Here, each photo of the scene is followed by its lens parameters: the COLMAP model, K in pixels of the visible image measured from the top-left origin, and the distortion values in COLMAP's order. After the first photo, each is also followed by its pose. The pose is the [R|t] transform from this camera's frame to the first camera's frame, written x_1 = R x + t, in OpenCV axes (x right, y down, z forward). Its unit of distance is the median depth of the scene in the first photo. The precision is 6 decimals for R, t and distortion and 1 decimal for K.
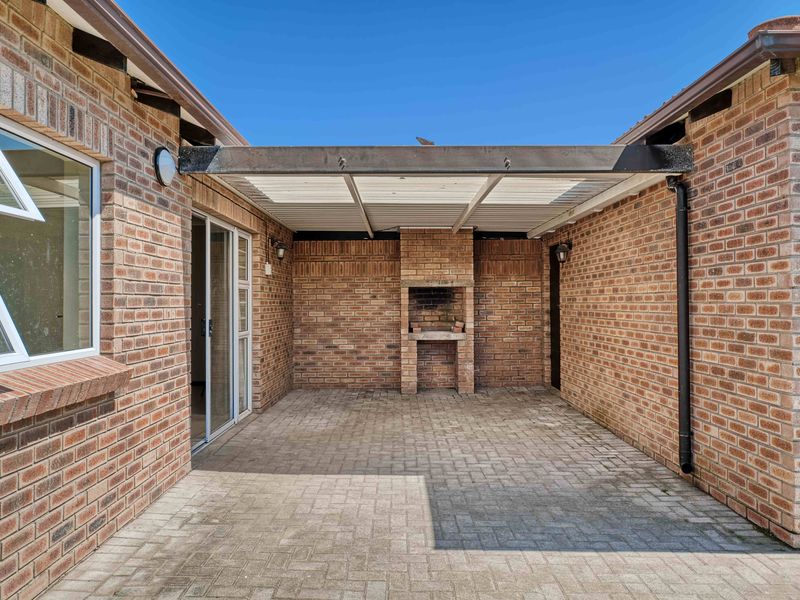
lens RADIAL K [[602.1, 0, 401.0], [0, 602.1, 286.4], [0, 0, 1]] dist [-0.027178, 0.006830]
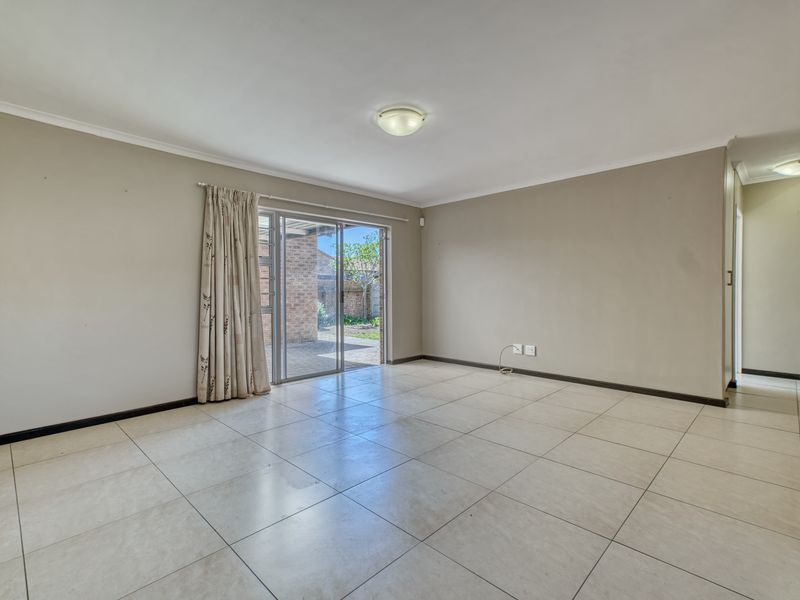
lens RADIAL K [[390.5, 0, 400.0], [0, 390.5, 300.0], [0, 0, 1]] dist [-0.000868, 0.000075]
pose [[-0.709129, -0.010242, 0.705004, -1.357043], [-0.009562, 0.999942, 0.004908, 0.087029], [-0.705014, -0.003261, -0.709186, 1.942789]]
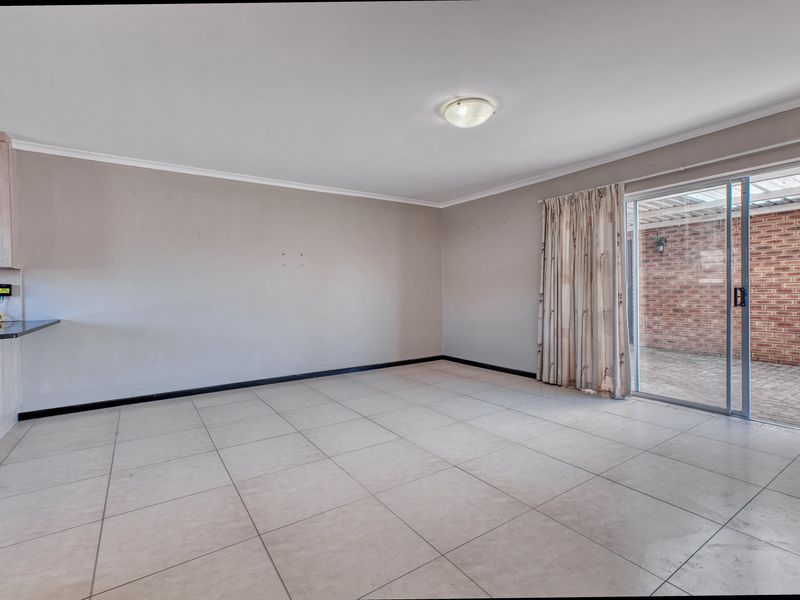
lens RADIAL K [[390.5, 0, 400.0], [0, 390.5, 300.0], [0, 0, 1]] dist [-0.000868, 0.000075]
pose [[0.832456, -0.019053, 0.553764, -1.330596], [-0.005824, 0.999053, 0.043130, 0.064452], [-0.554061, -0.039129, 0.831556, 0.987748]]
